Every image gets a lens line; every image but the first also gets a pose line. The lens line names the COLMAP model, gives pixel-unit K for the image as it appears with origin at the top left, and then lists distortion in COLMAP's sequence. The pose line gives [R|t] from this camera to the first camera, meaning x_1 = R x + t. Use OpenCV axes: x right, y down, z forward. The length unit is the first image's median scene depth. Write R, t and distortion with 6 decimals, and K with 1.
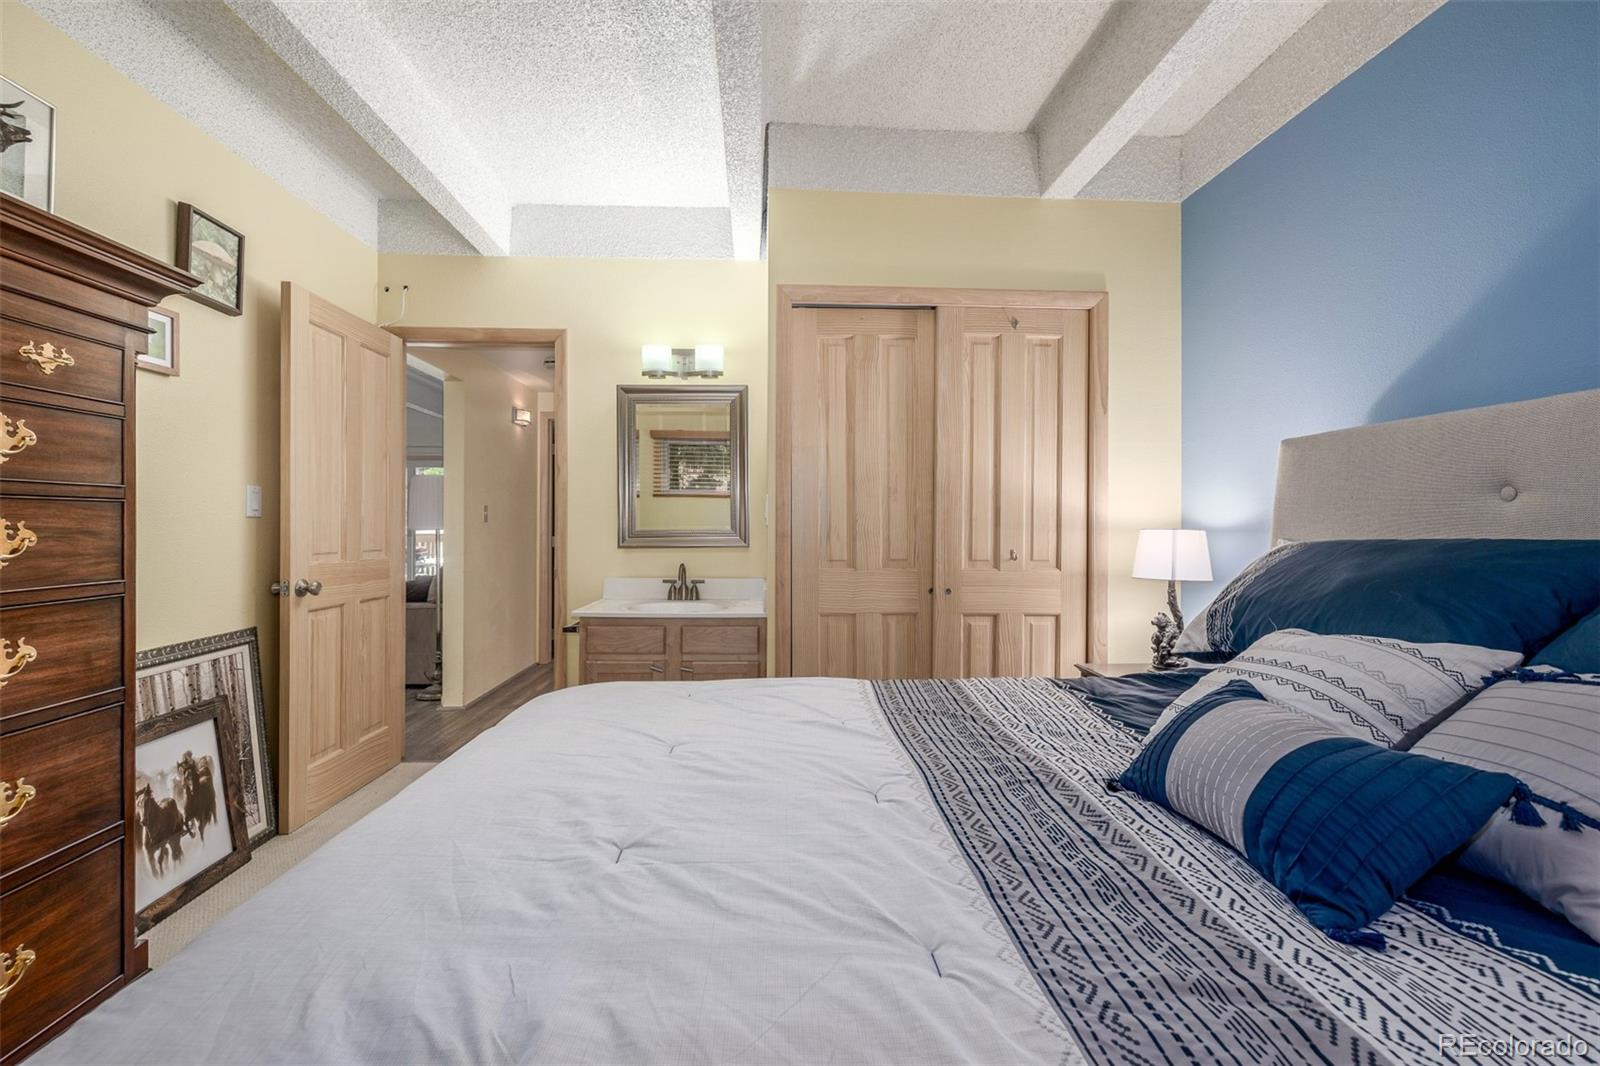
lens RADIAL K [[674.1, 0, 800.2], [0, 674.1, 529.5], [0, 0, 1]] dist [-0.001654, -0.000175]
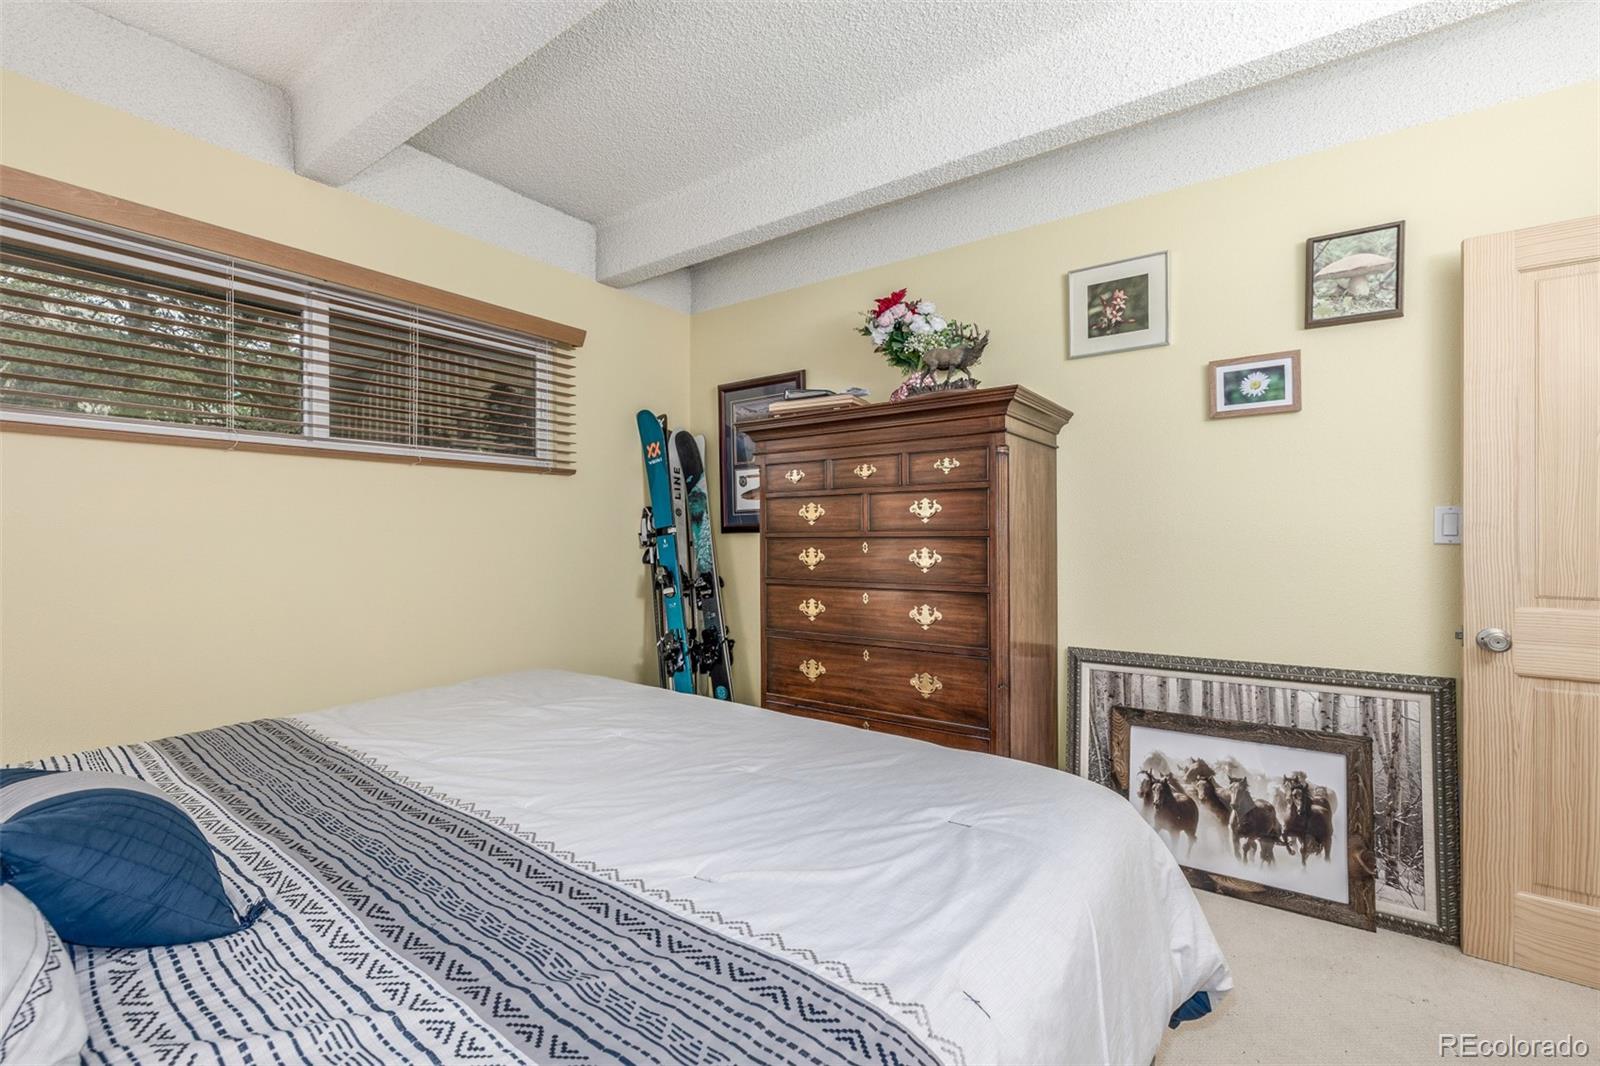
lens RADIAL K [[674.1, 0, 785.0], [0, 674.1, 530.1], [0, 0, 1]] dist [-0.001654, -0.000175]
pose [[-0.620781, -0.005547, -0.783964, 0.385929], [-0.005756, 0.999980, -0.002517, -0.032751], [0.783963, 0.002950, -0.620801, 1.007270]]
